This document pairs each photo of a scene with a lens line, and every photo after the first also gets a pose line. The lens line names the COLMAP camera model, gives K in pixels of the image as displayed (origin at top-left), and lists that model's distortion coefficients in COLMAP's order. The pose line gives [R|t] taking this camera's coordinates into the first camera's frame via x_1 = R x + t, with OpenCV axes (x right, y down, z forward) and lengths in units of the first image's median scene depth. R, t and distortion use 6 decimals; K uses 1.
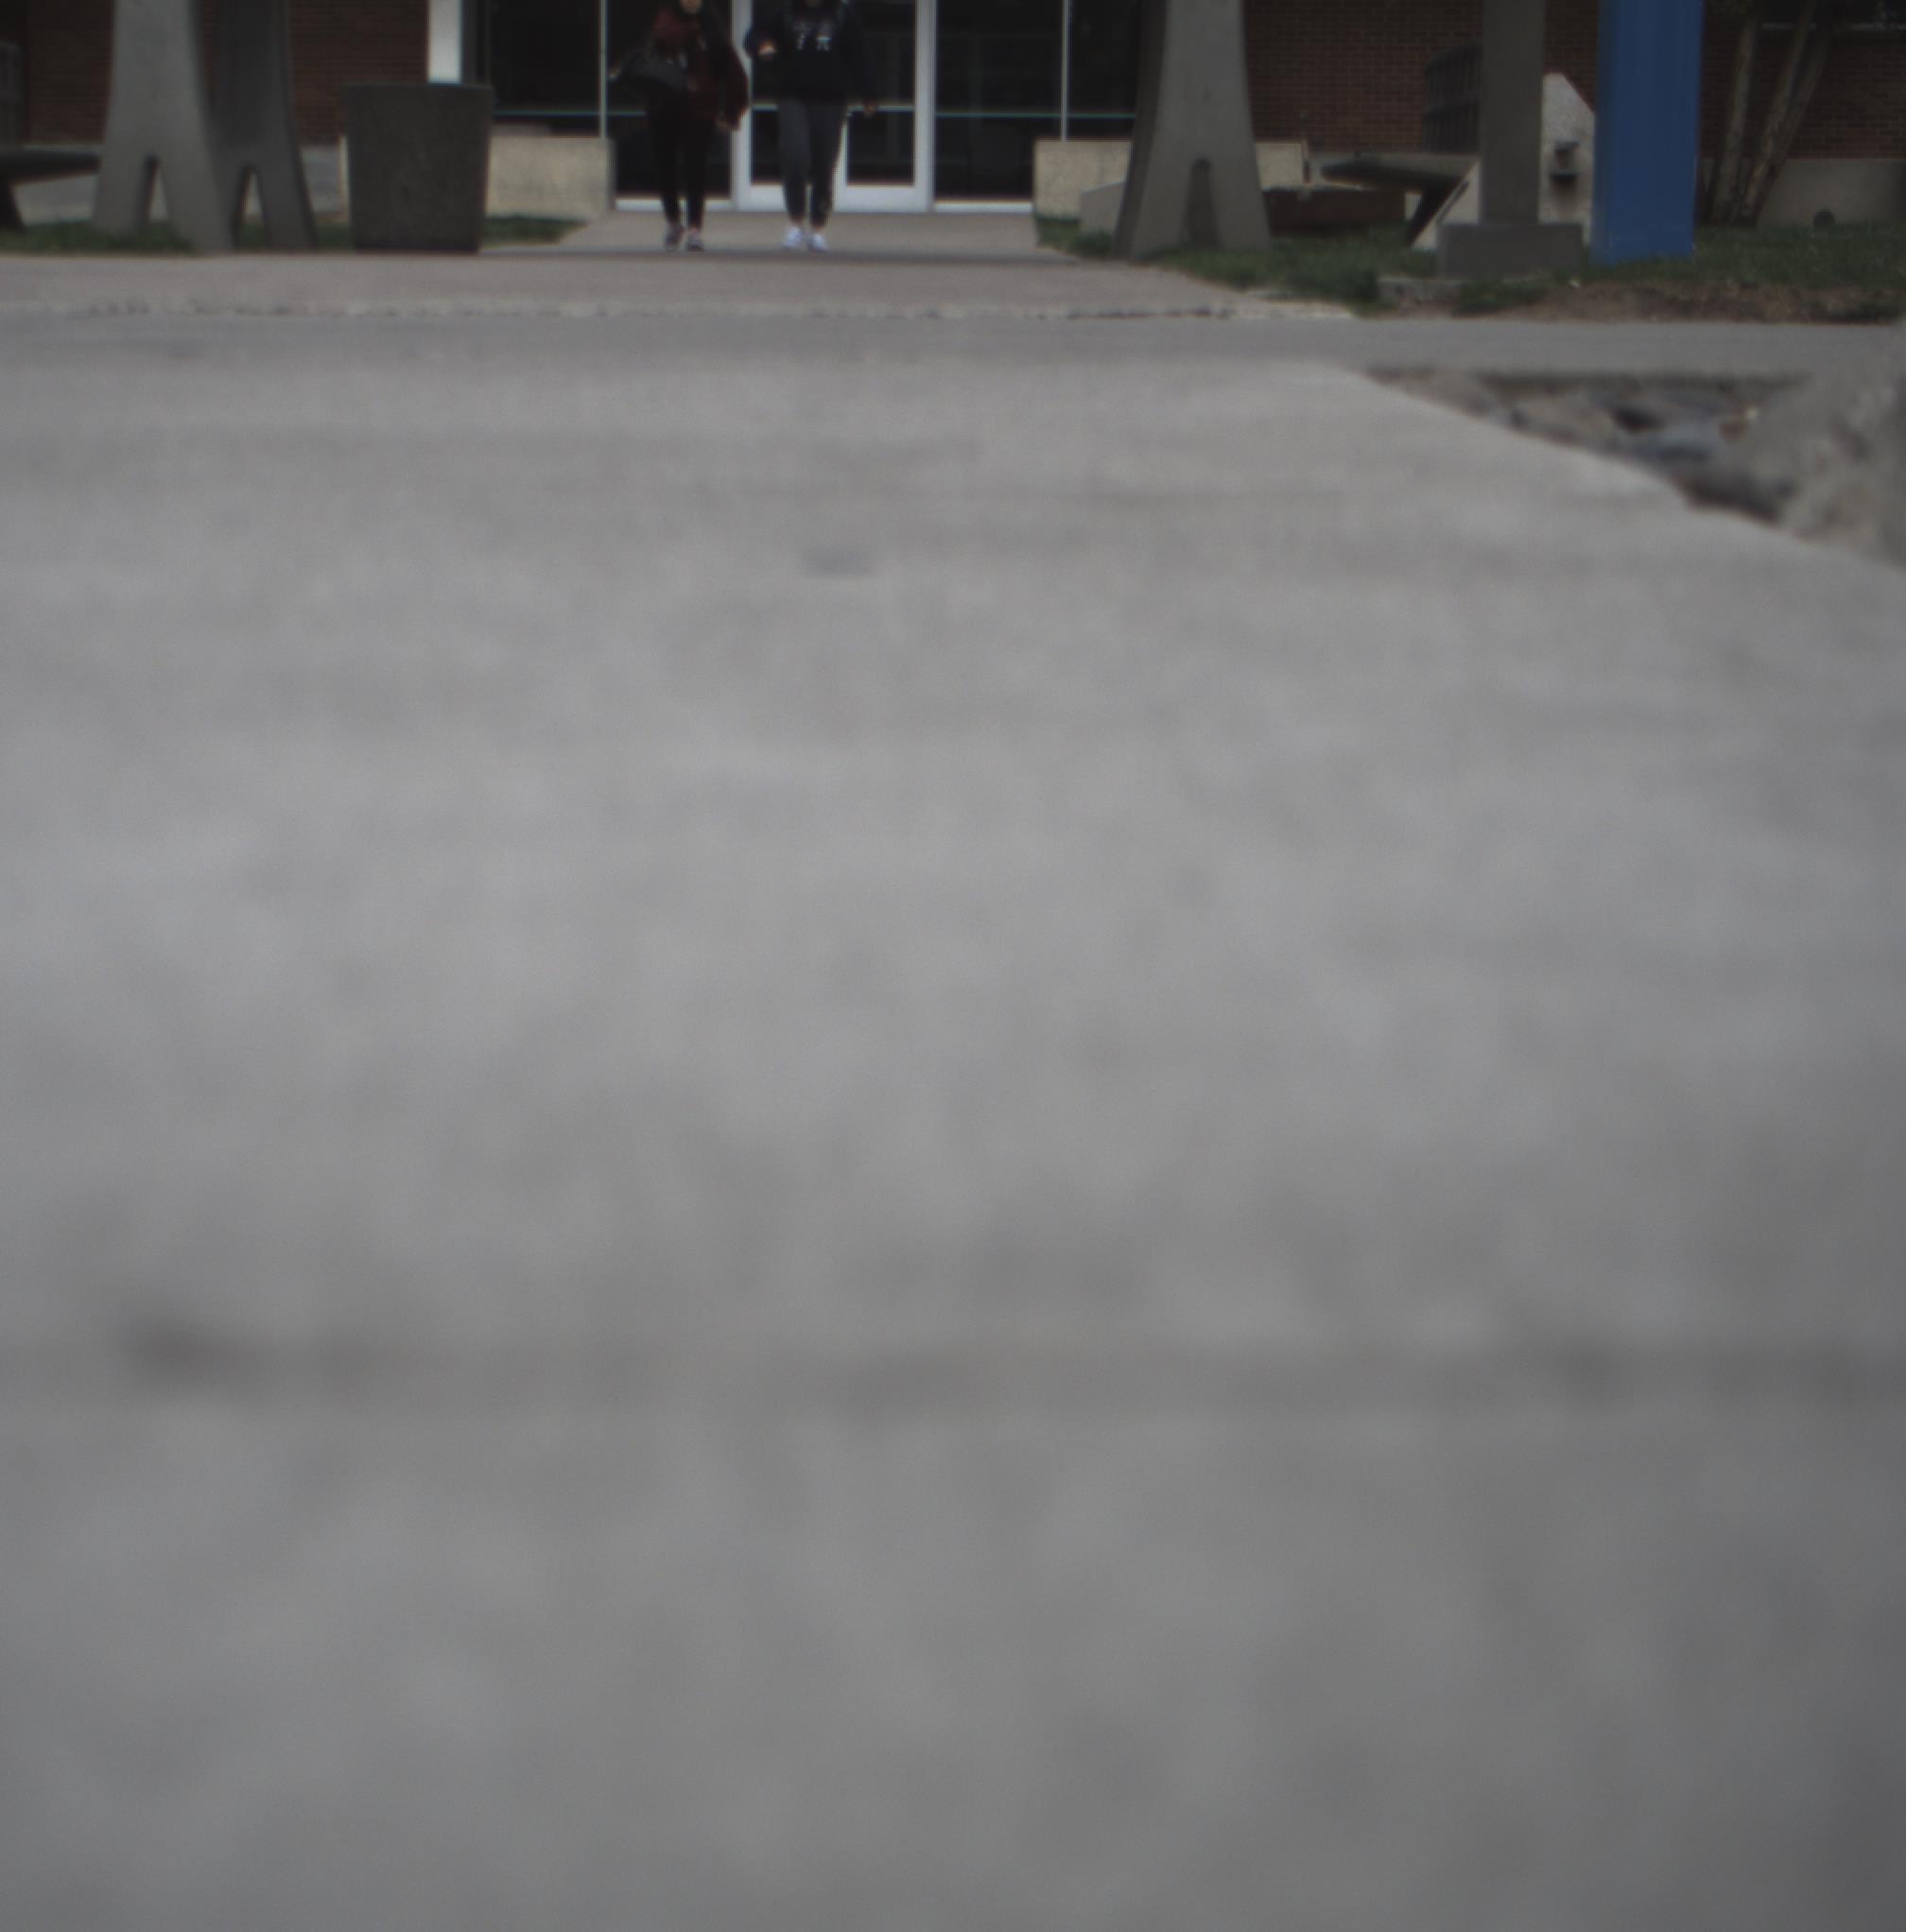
lens RADIAL K [[4318.6, 0, 747.3], [0, 4318.6, 965.9], [0, 0, 1]] dist [-0.167857, 0.888784]
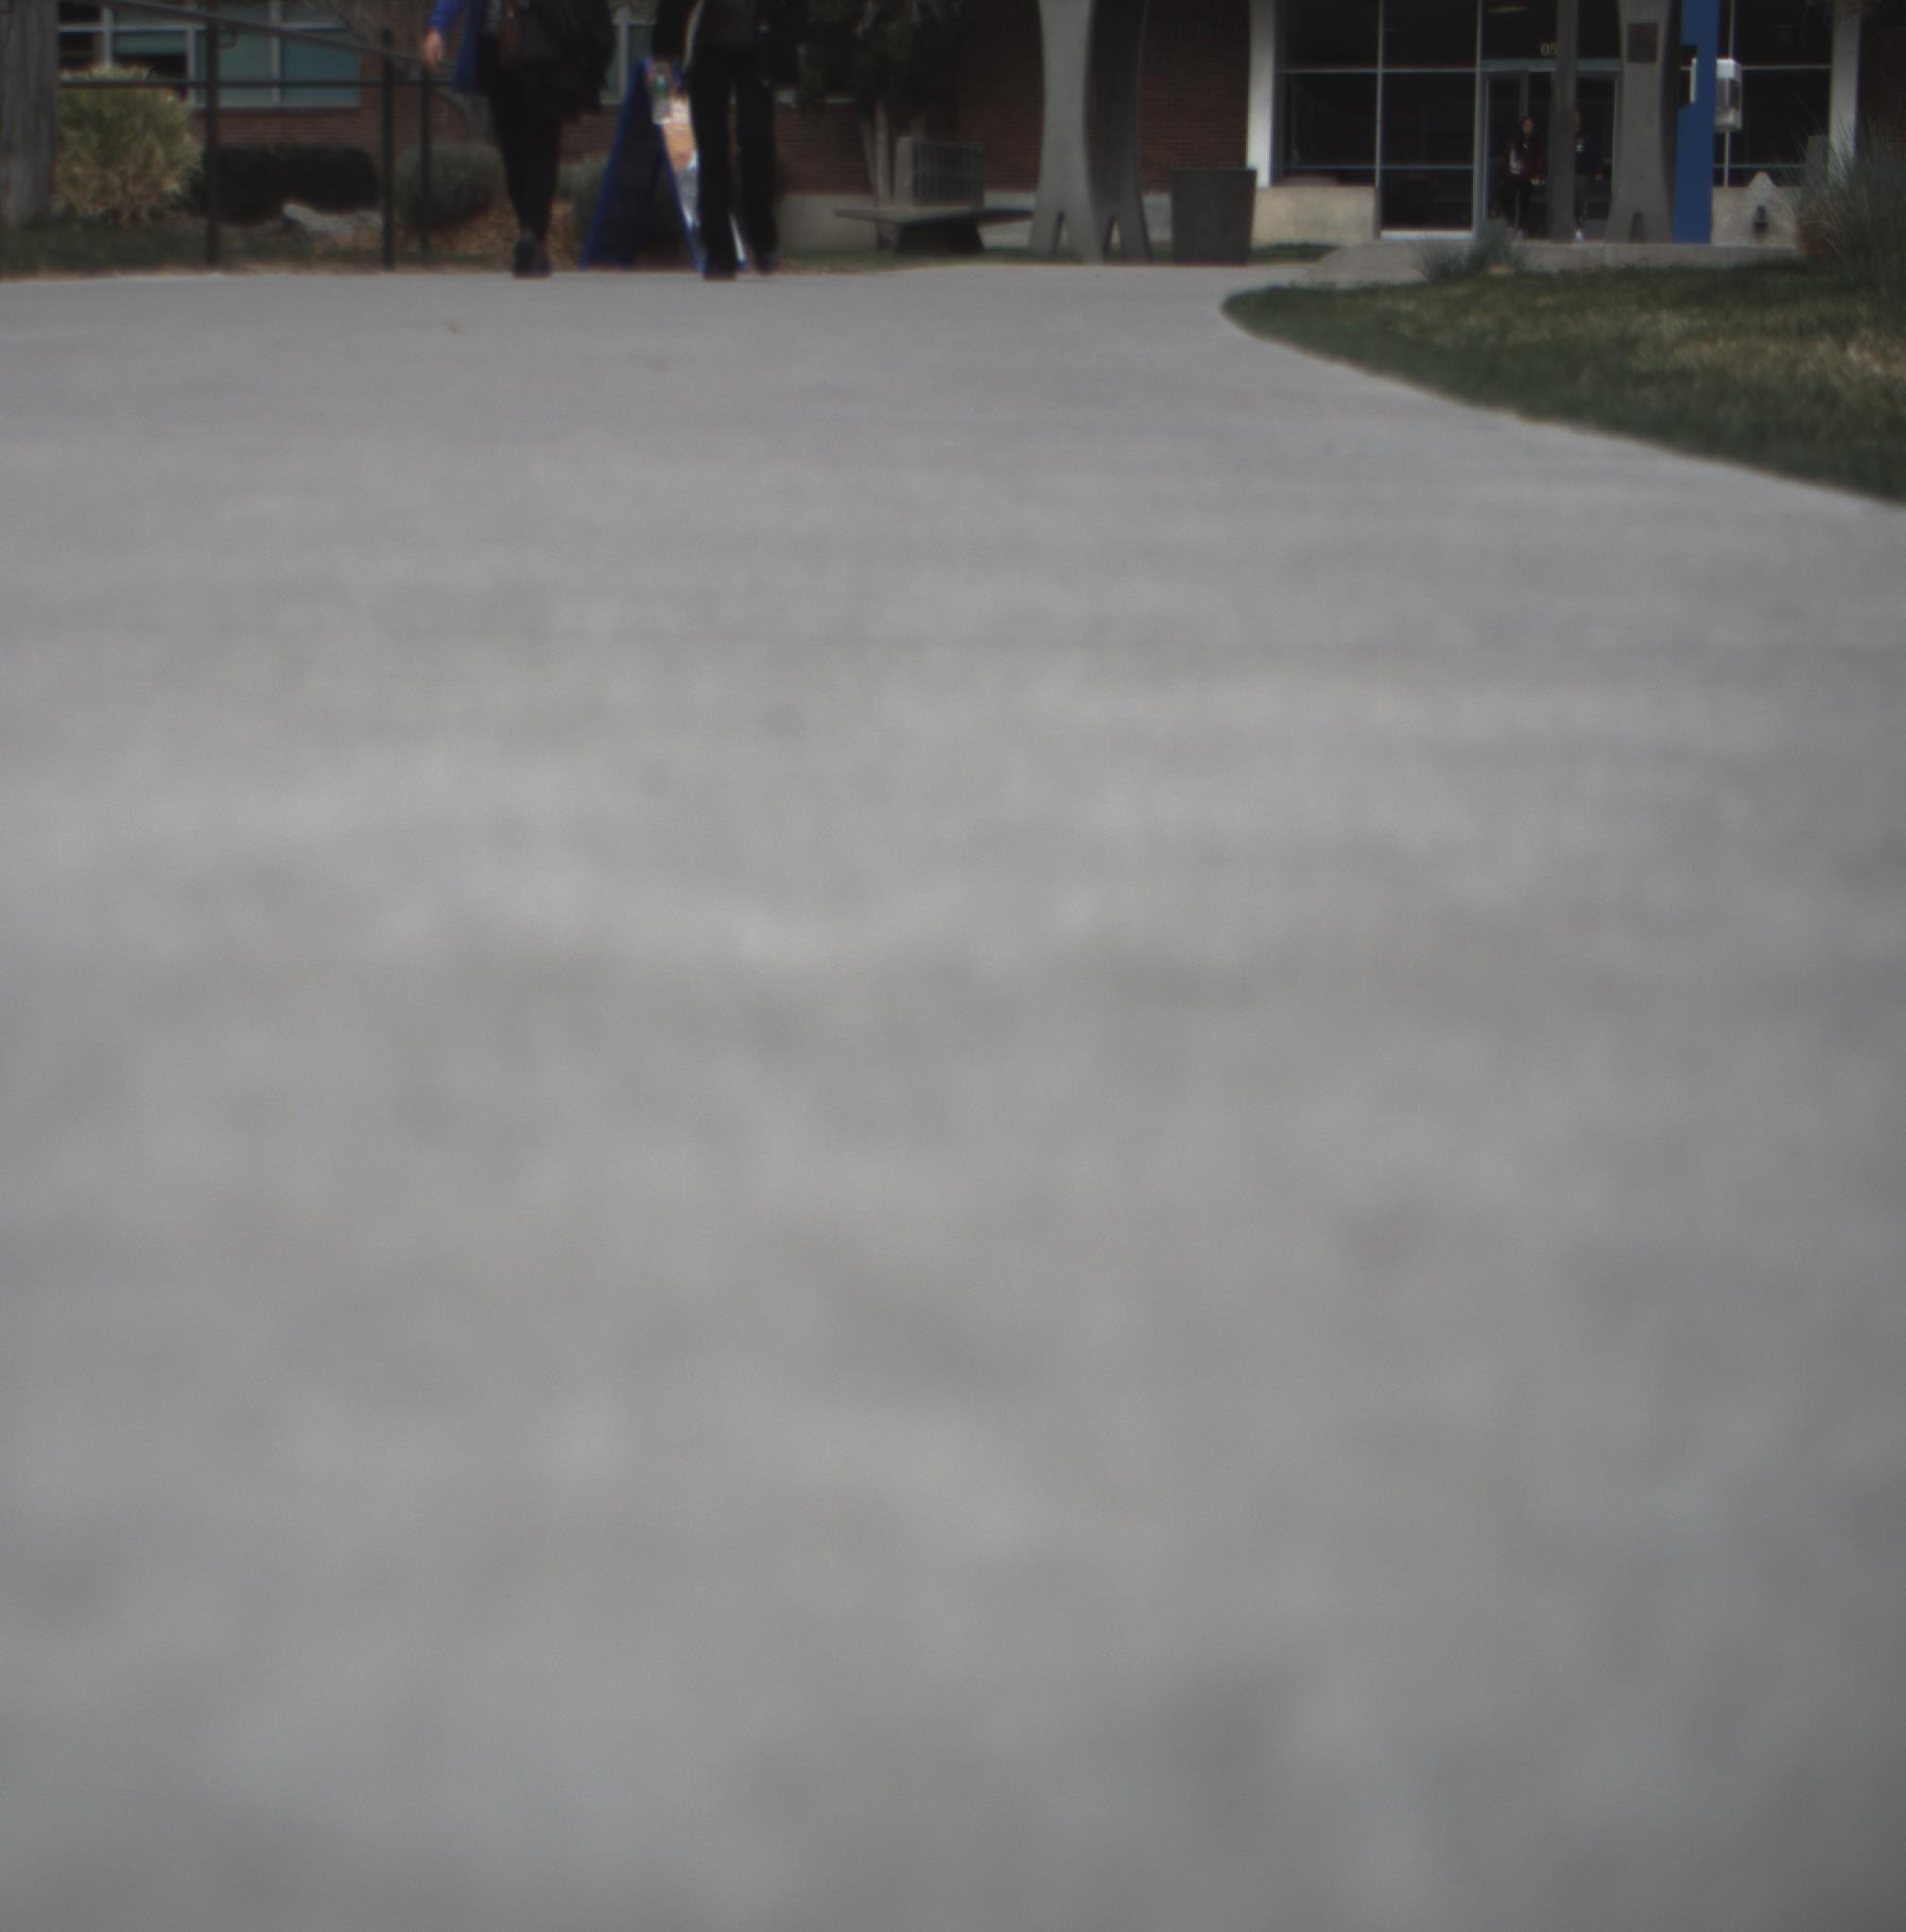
lens RADIAL K [[4318.6, 0, 747.3], [0, 4318.6, 965.9], [0, 0, 1]] dist [-0.167857, 0.888784]
pose [[0.980354, 0.027405, -0.195331, 0.054497], [-0.028545, 0.999588, -0.003020, 0.079995], [0.195168, 0.008536, 0.980733, -0.462042]]
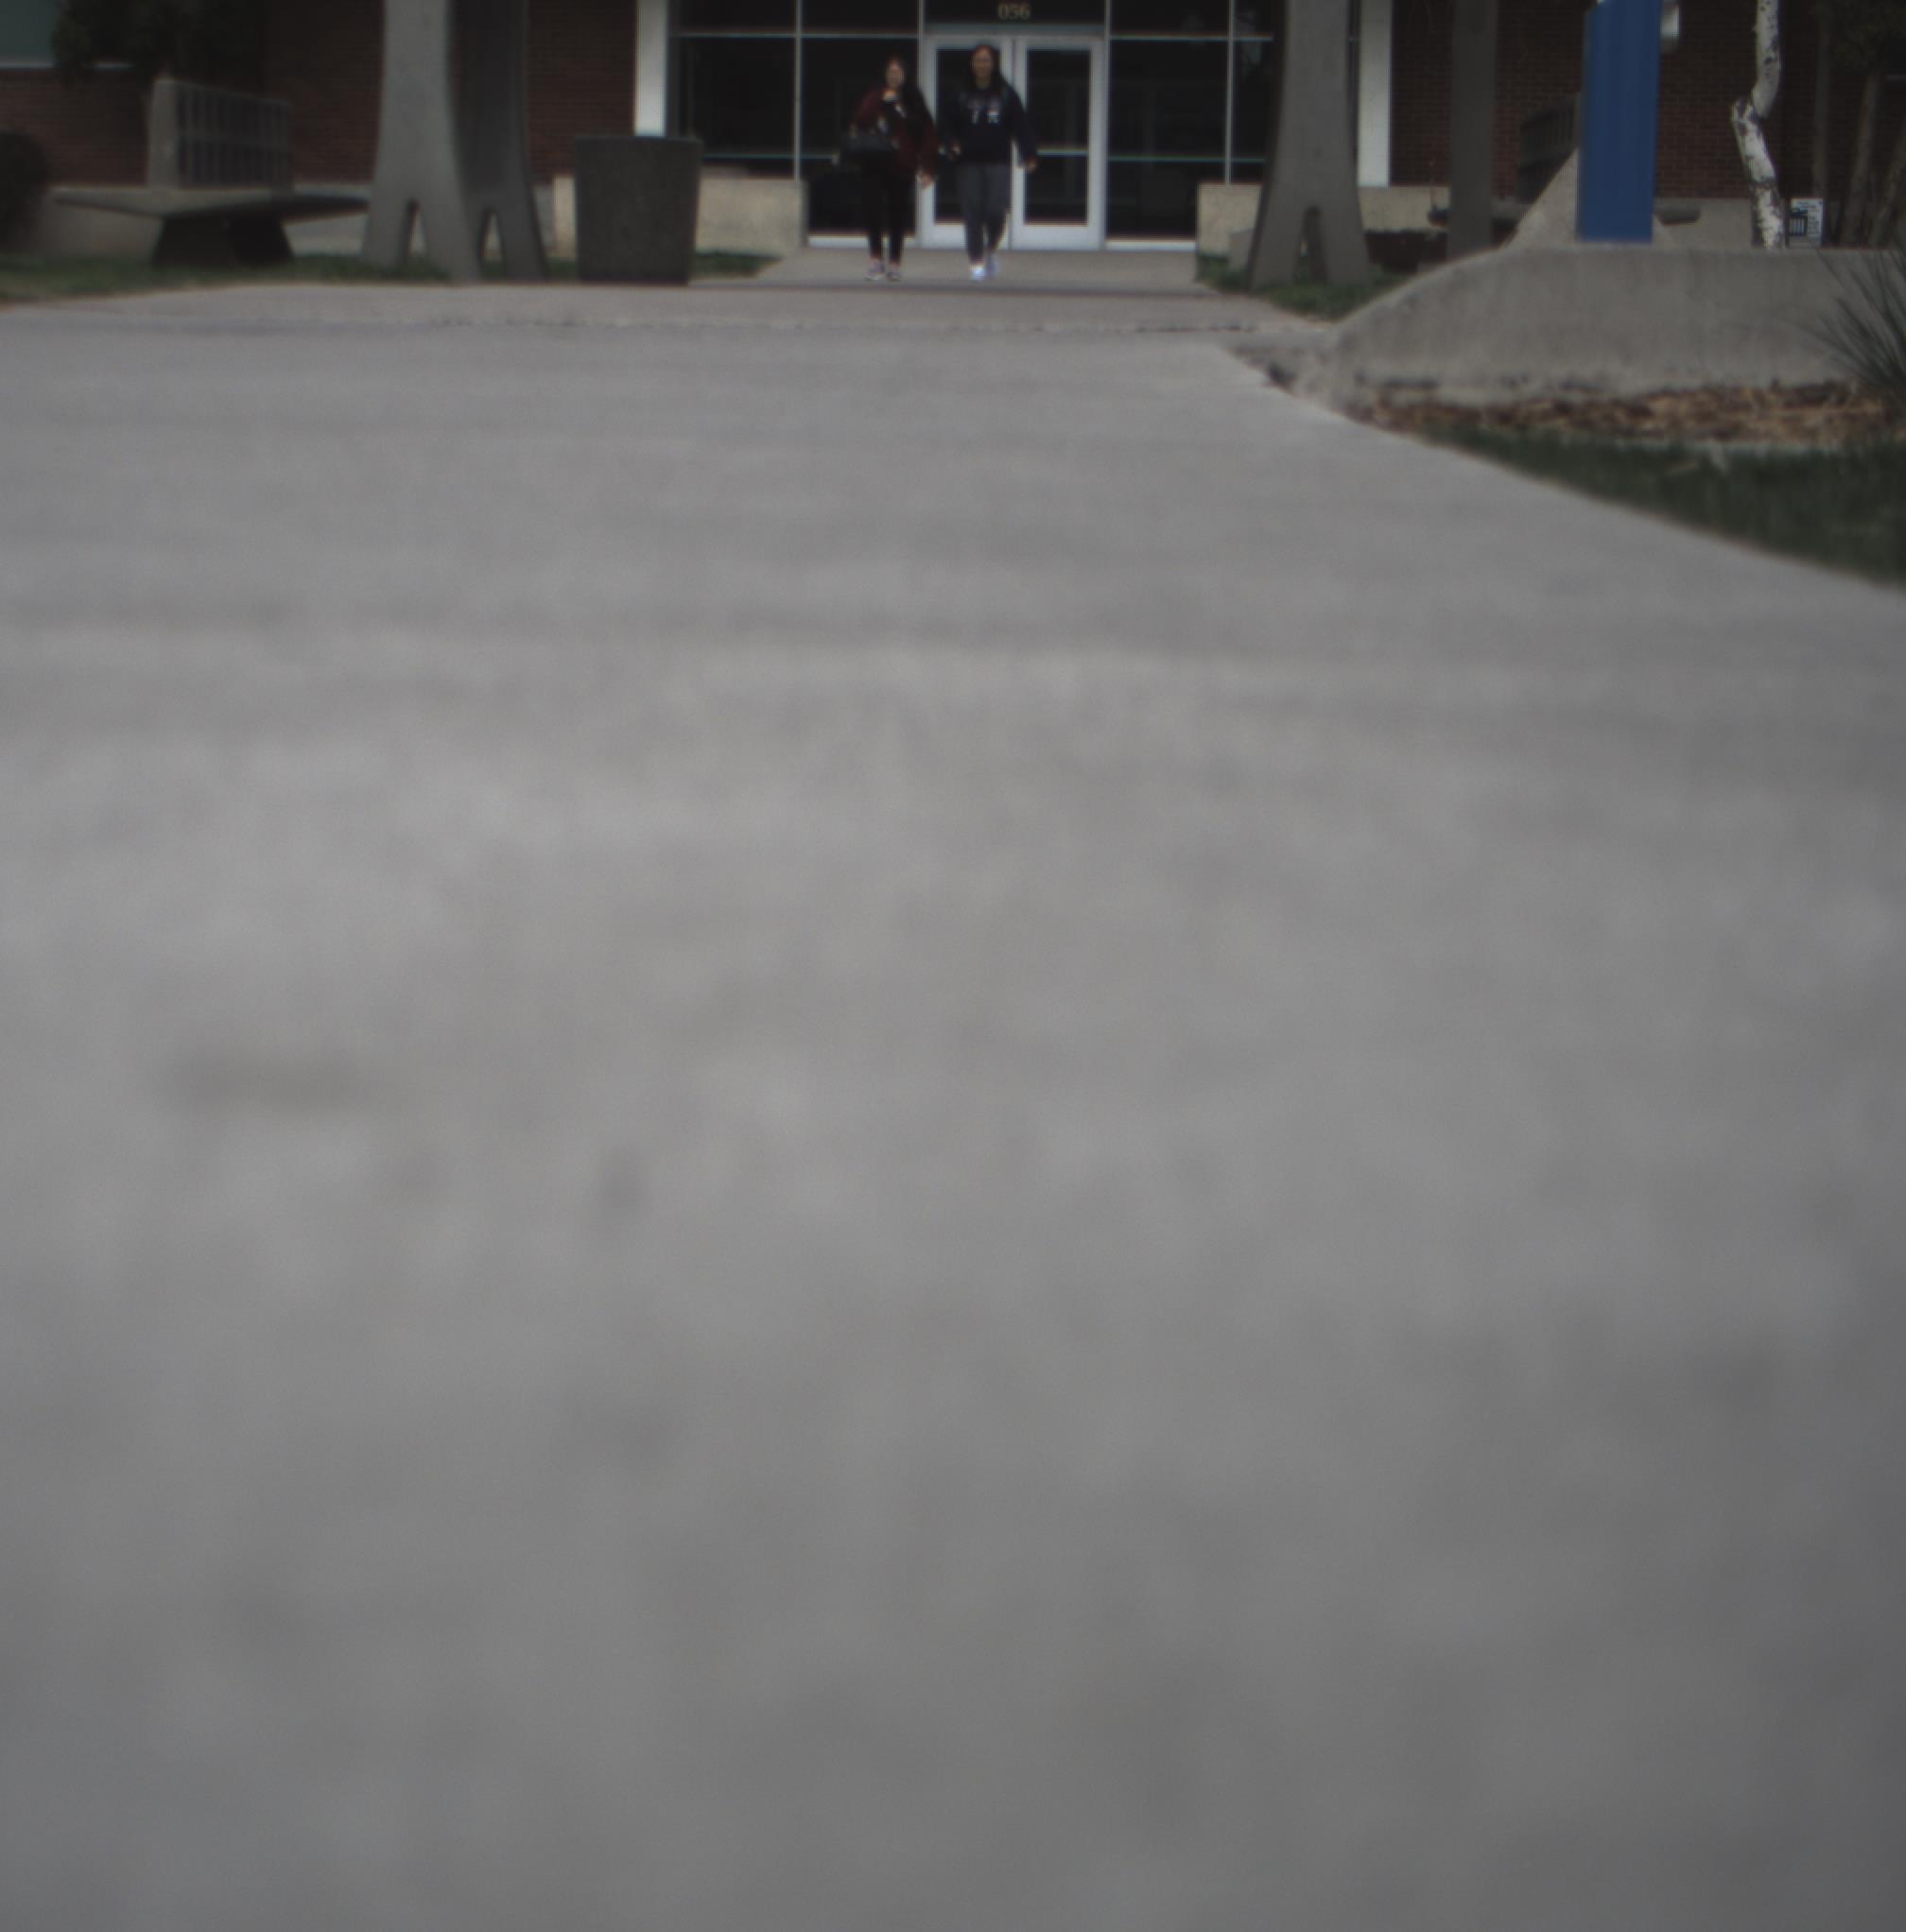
lens RADIAL K [[4318.6, 0, 747.3], [0, 4318.6, 965.9], [0, 0, 1]] dist [-0.167857, 0.888784]
pose [[0.999027, 0.010821, -0.042753, 0.002590], [-0.011157, 0.999909, -0.007631, 0.015533], [0.042667, 0.008100, 0.999057, -0.091690]]
